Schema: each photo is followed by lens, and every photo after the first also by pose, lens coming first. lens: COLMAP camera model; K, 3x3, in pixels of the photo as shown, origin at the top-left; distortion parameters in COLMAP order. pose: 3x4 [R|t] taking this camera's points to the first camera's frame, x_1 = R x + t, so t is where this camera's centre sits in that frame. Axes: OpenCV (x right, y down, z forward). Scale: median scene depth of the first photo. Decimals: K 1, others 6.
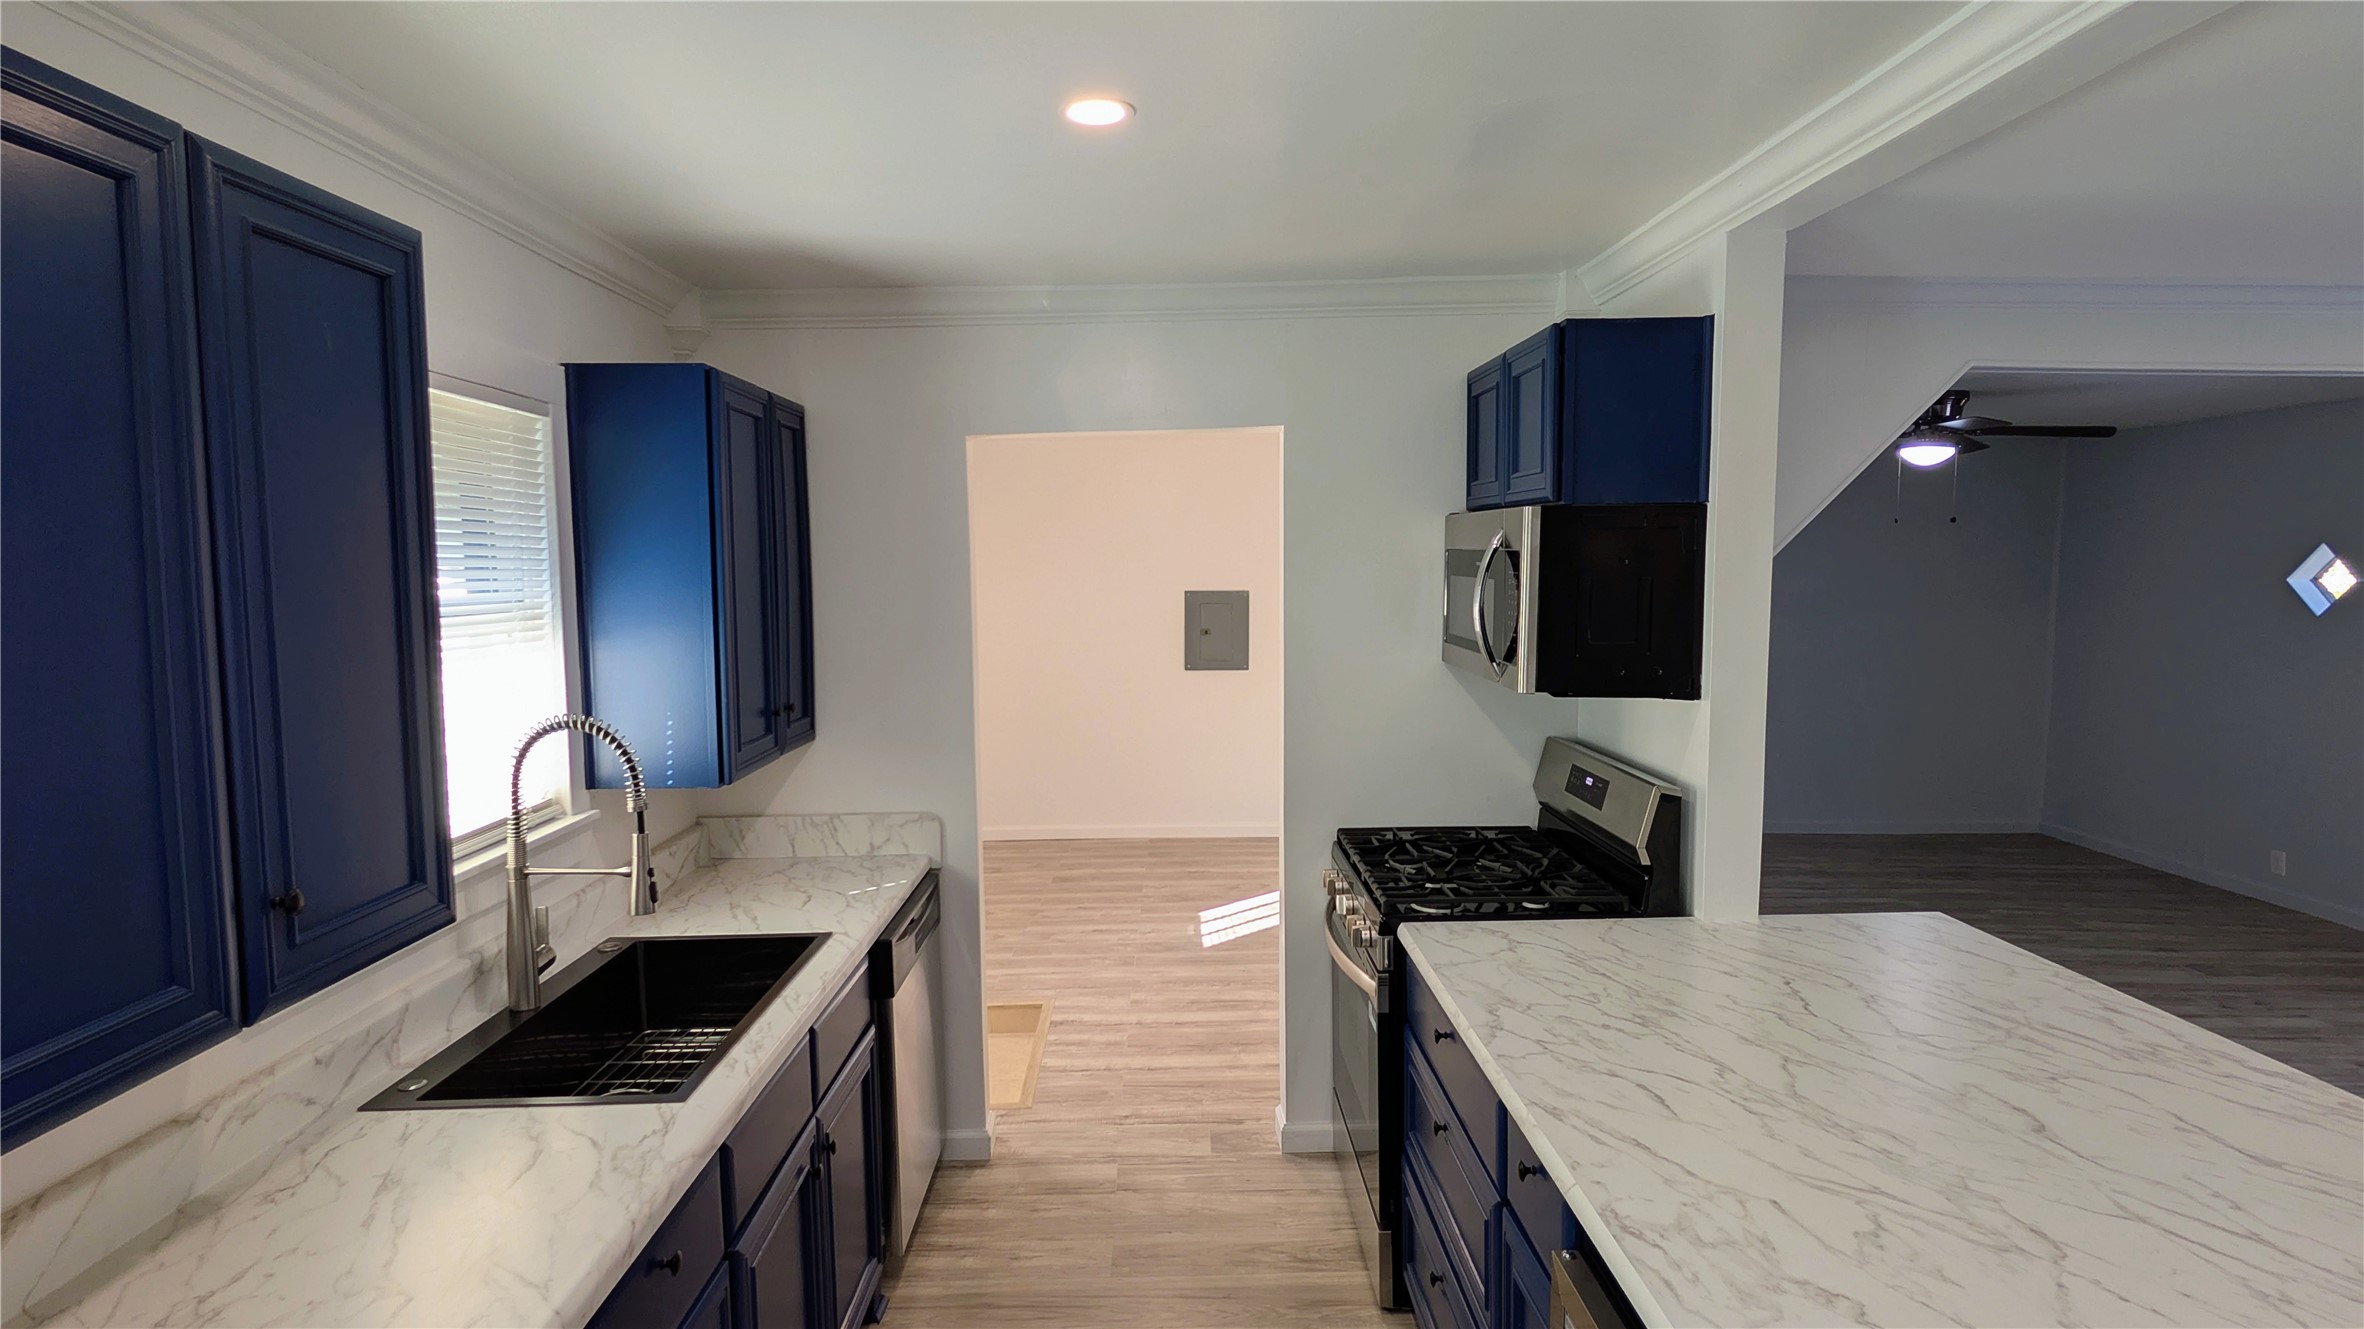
lens RADIAL K [[1210.5, 0, 1190.3], [0, 1210.5, 674.6], [0, 0, 1]] dist [0.000049, 0.001430]
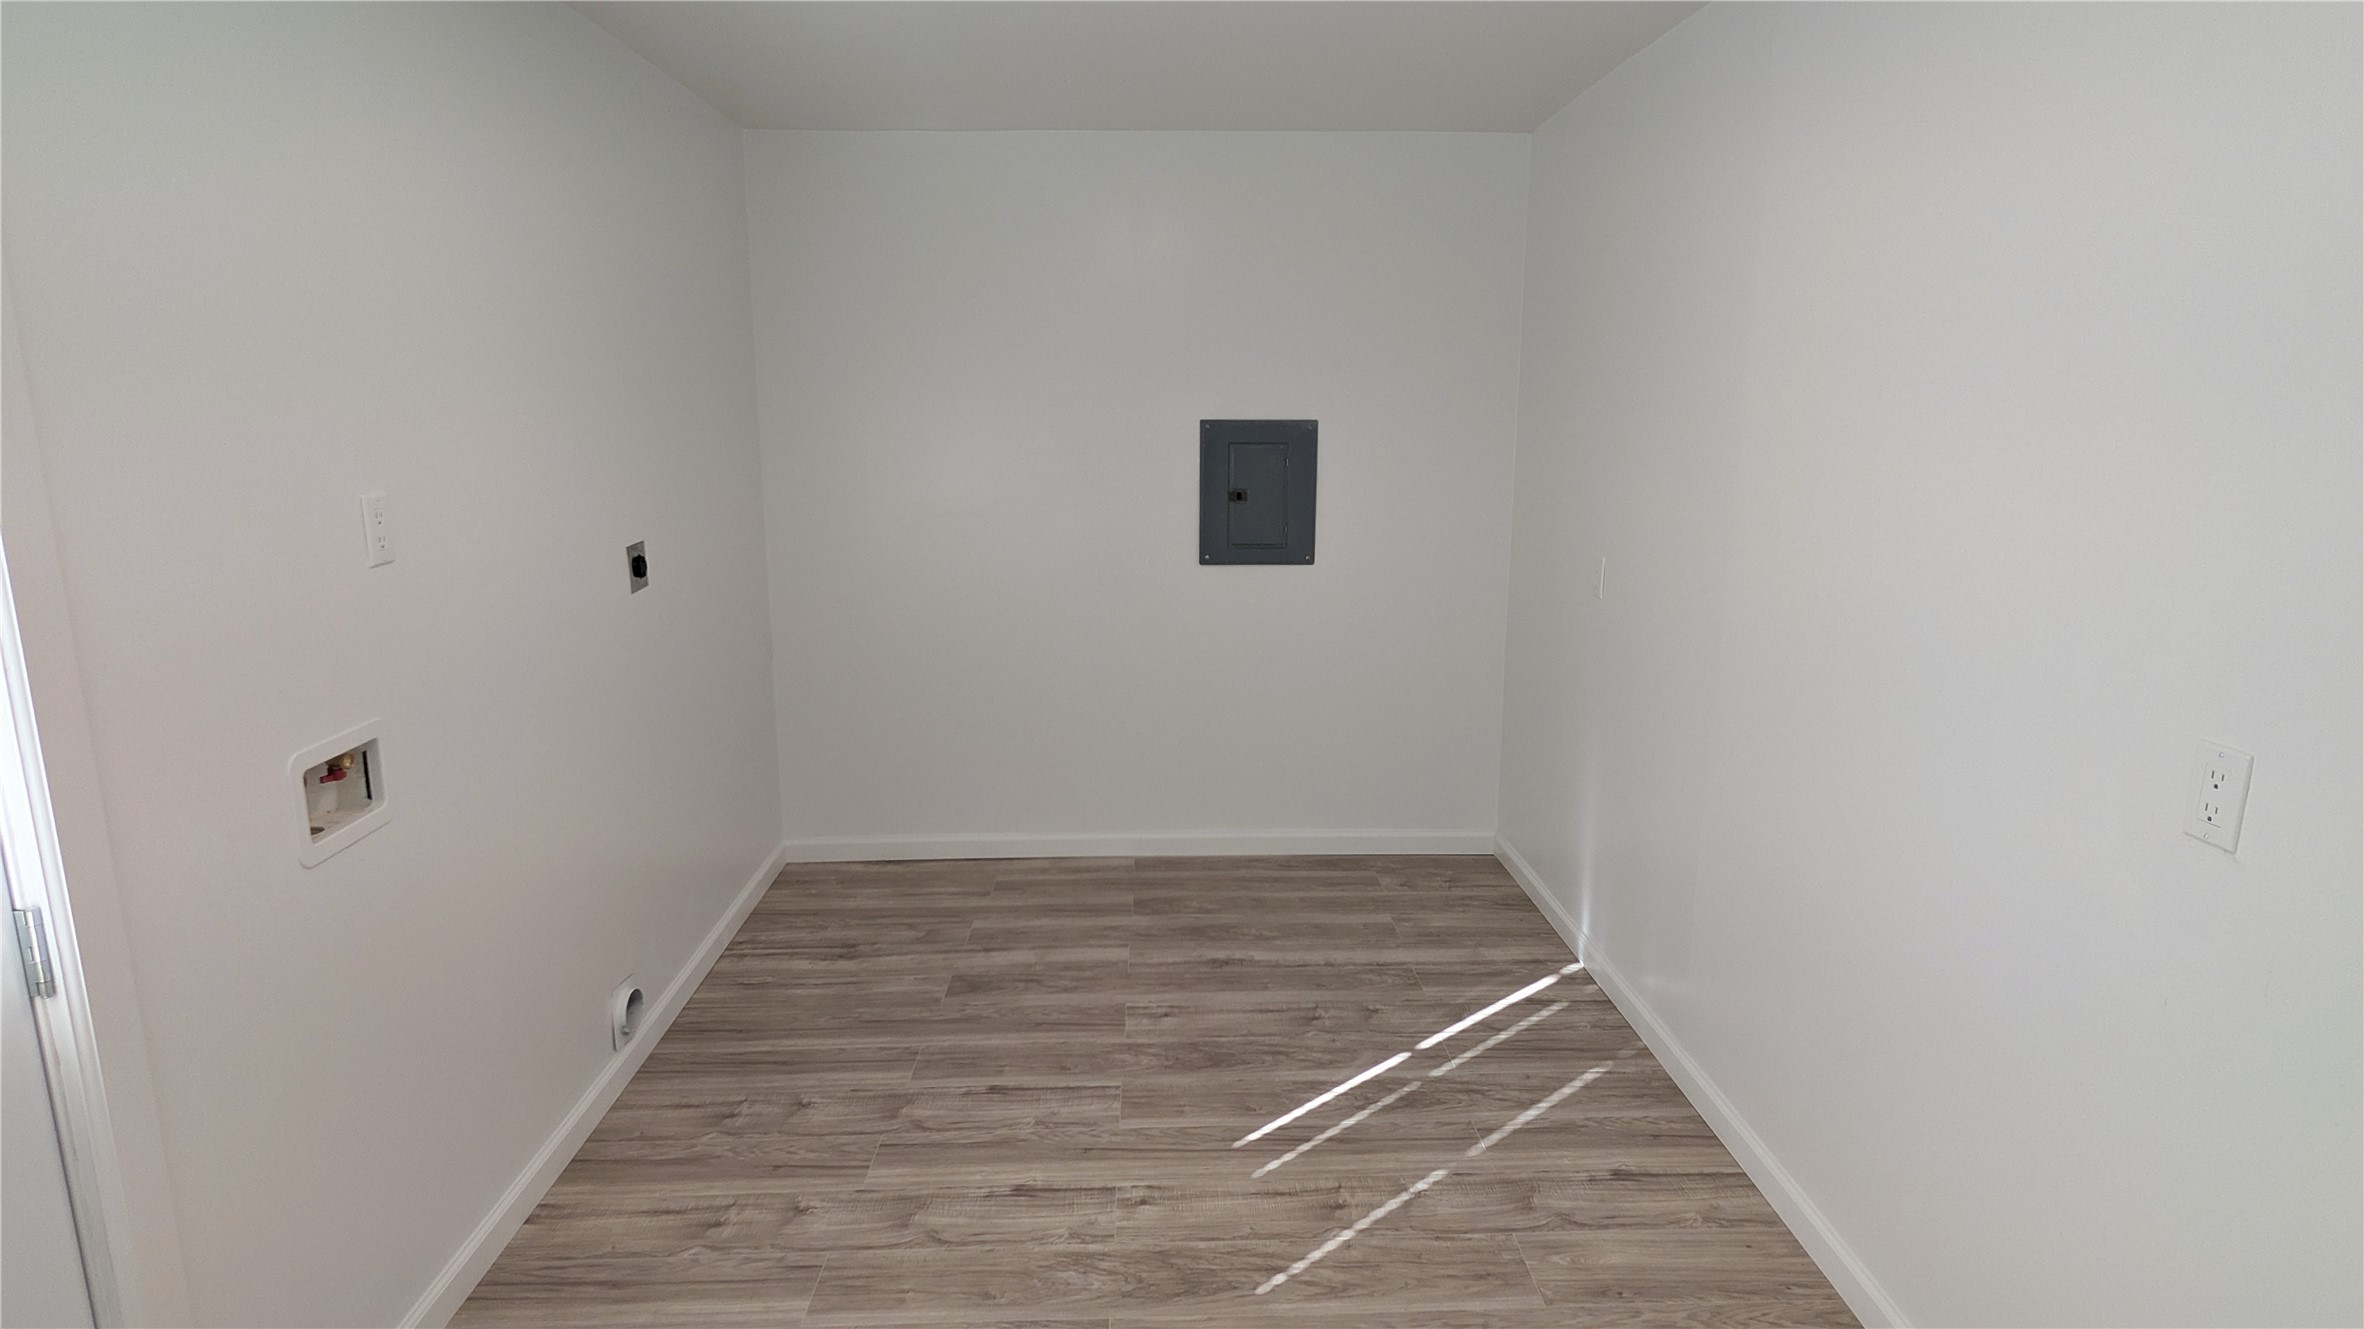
lens RADIAL K [[1210.5, 0, 1185.0], [0, 1210.5, 659.3], [0, 0, 1]] dist [0.000049, 0.001430]
pose [[0.999833, 0.008118, 0.016398, -0.023446], [-0.009867, 0.993933, 0.109544, -0.024030], [-0.015409, -0.109688, 0.993847, 0.501891]]
